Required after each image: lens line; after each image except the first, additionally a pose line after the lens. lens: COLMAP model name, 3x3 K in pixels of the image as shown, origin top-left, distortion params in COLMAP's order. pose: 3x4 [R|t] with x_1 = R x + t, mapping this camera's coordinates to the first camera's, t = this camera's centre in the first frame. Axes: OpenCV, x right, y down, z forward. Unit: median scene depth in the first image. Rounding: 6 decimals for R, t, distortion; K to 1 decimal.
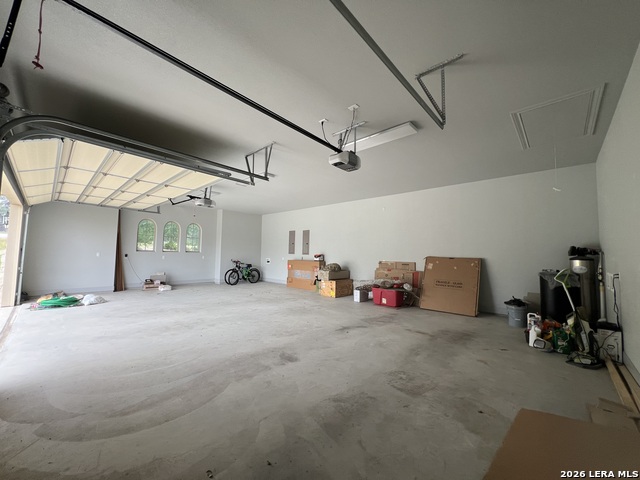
lens RADIAL K [[256.1, 0, 319.7], [0, 256.1, 240.9], [0, 0, 1]] dist [0.000368, -0.000531]
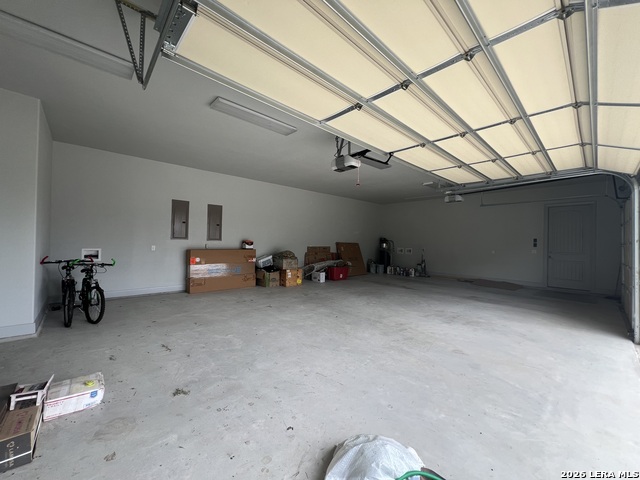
lens RADIAL K [[256.1, 0, 319.9], [0, 256.1, 238.8], [0, 0, 1]] dist [0.000368, -0.000531]
pose [[0.070364, -0.000774, 0.997521, -0.728981], [-0.064590, 0.997898, 0.005331, 0.027098], [-0.995428, -0.064805, 0.070166, 0.689713]]
